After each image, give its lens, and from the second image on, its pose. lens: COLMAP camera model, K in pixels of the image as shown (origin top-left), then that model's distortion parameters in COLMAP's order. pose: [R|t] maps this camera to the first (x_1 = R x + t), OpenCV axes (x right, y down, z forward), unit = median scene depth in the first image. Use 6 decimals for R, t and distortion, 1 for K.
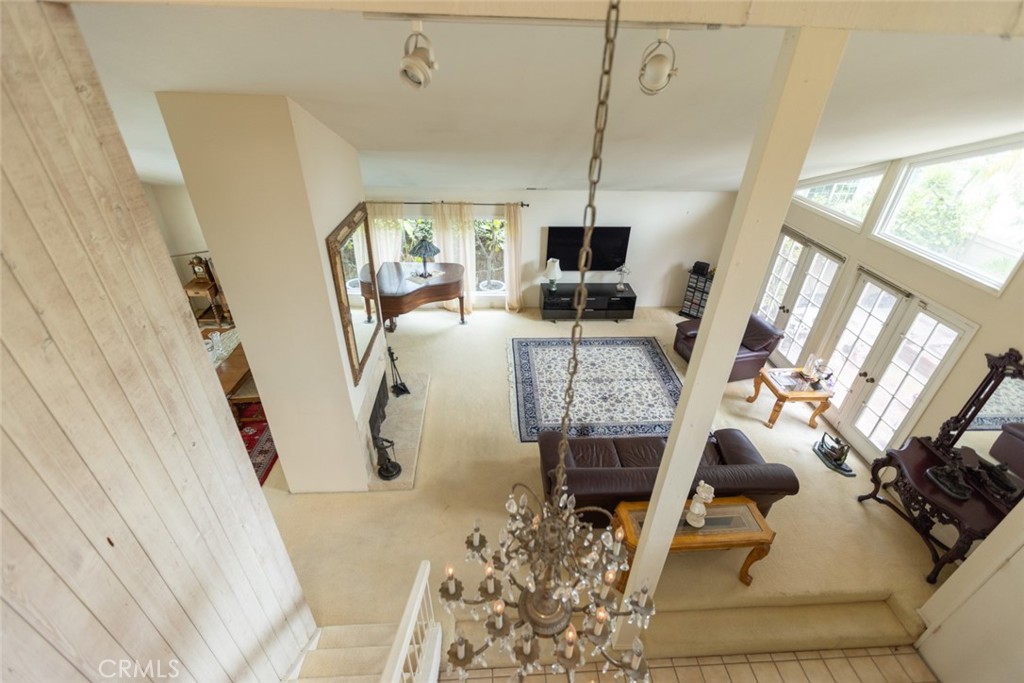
lens RADIAL K [[449.1, 0, 512.4], [0, 449.1, 343.6], [0, 0, 1]] dist [0.001284, -0.001223]
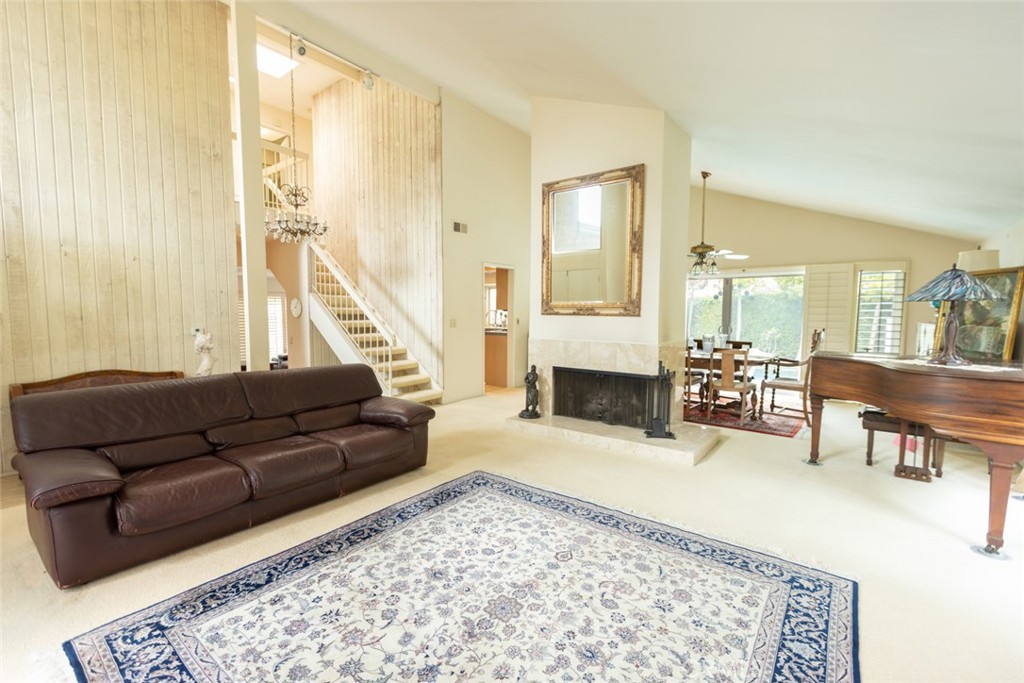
lens RADIAL K [[449.1, 0, 503.7], [0, 449.1, 345.5], [0, 0, 1]] dist [0.001284, -0.001223]
pose [[-0.656040, 0.028143, -0.754201, 0.439750], [-0.418355, 0.818169, 0.394435, -0.187884], [0.628164, 0.574289, -0.524978, 1.139911]]
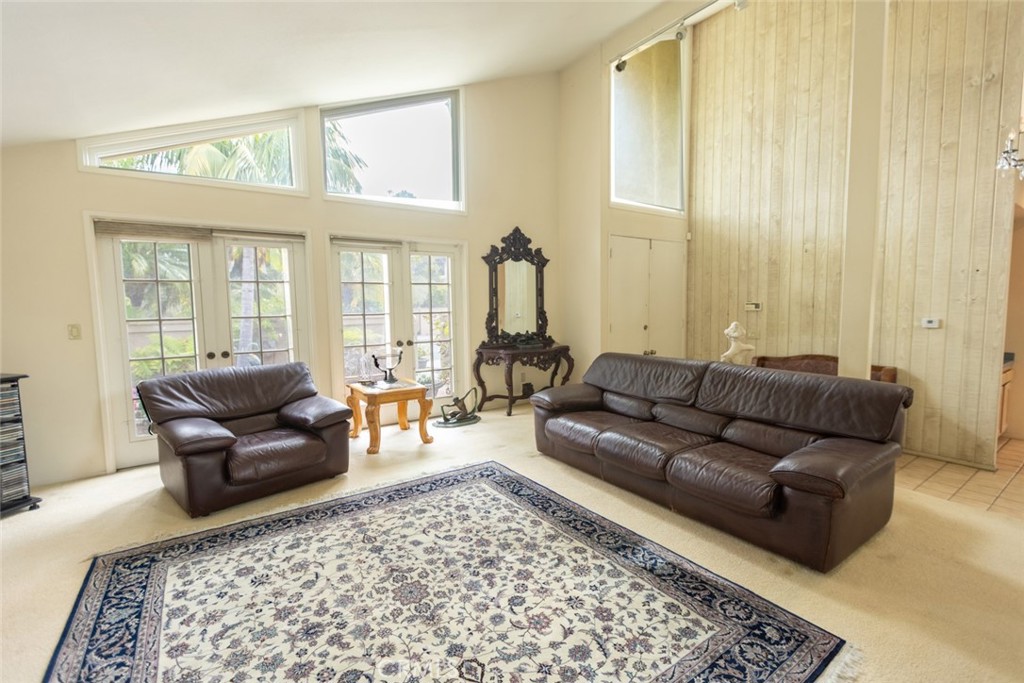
lens RADIAL K [[449.1, 0, 509.3], [0, 449.1, 342.2], [0, 0, 1]] dist [0.001284, -0.001223]
pose [[-0.523657, -0.088754, 0.847293, -0.091189], [0.453922, 0.812558, 0.365656, -0.145767], [-0.720929, 0.576083, -0.385214, 1.049379]]
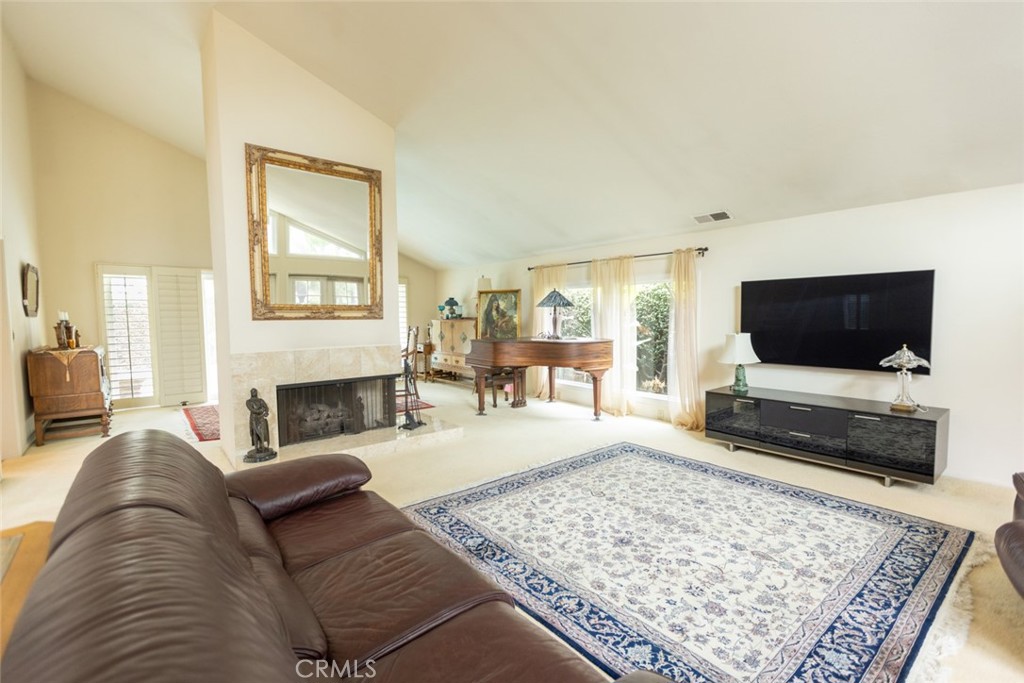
lens RADIAL K [[449.1, 0, 511.7], [0, 449.1, 347.2], [0, 0, 1]] dist [0.001284, -0.001223]
pose [[0.588382, 0.029877, -0.808031, 0.477100], [-0.409001, 0.873044, -0.265541, 0.120596], [0.697513, 0.486726, 0.525903, 0.647796]]
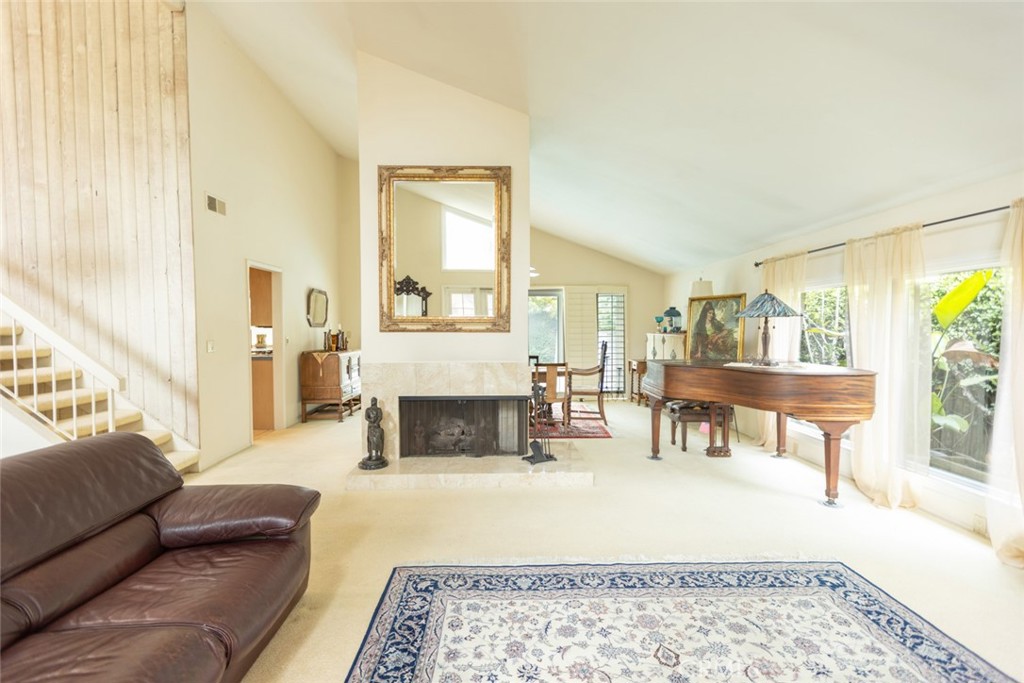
lens RADIAL K [[449.1, 0, 506.3], [0, 449.1, 344.2], [0, 0, 1]] dist [0.001284, -0.001223]
pose [[-0.032654, 0.013480, -0.999376, 0.407192], [-0.528226, 0.848619, 0.028705, -0.032980], [0.848476, 0.528833, -0.020590, 0.887839]]
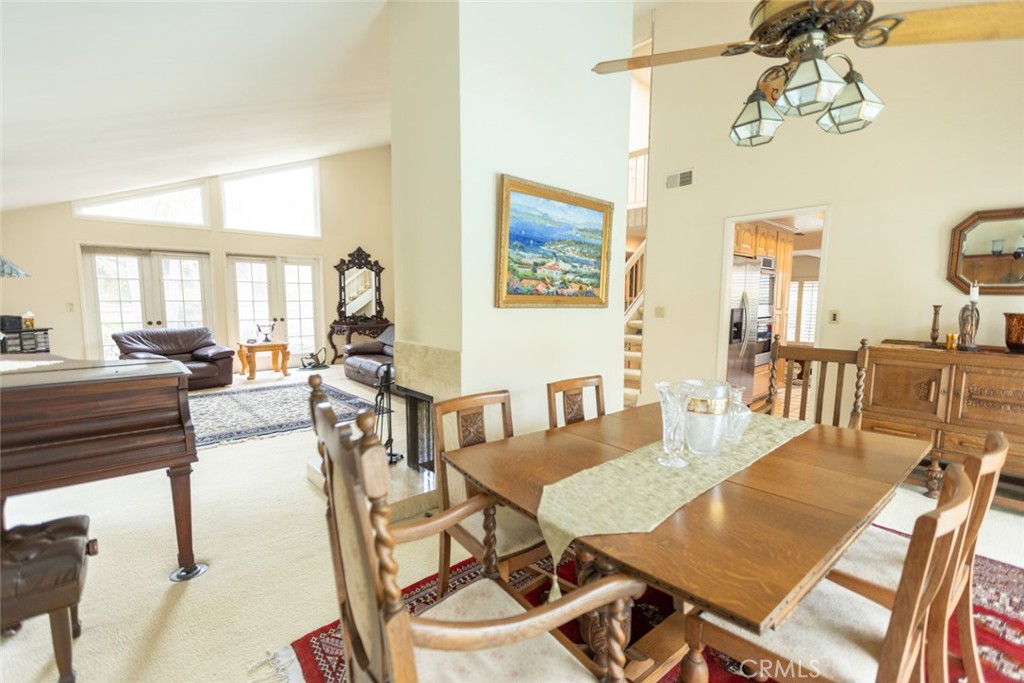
lens RADIAL K [[449.1, 0, 508.4], [0, 449.1, 343.4], [0, 0, 1]] dist [0.001284, -0.001223]
pose [[-0.625206, -0.106386, 0.773175, -0.731122], [0.398193, 0.808545, 0.433241, -0.175982], [-0.671238, 0.578738, -0.463144, 1.069535]]
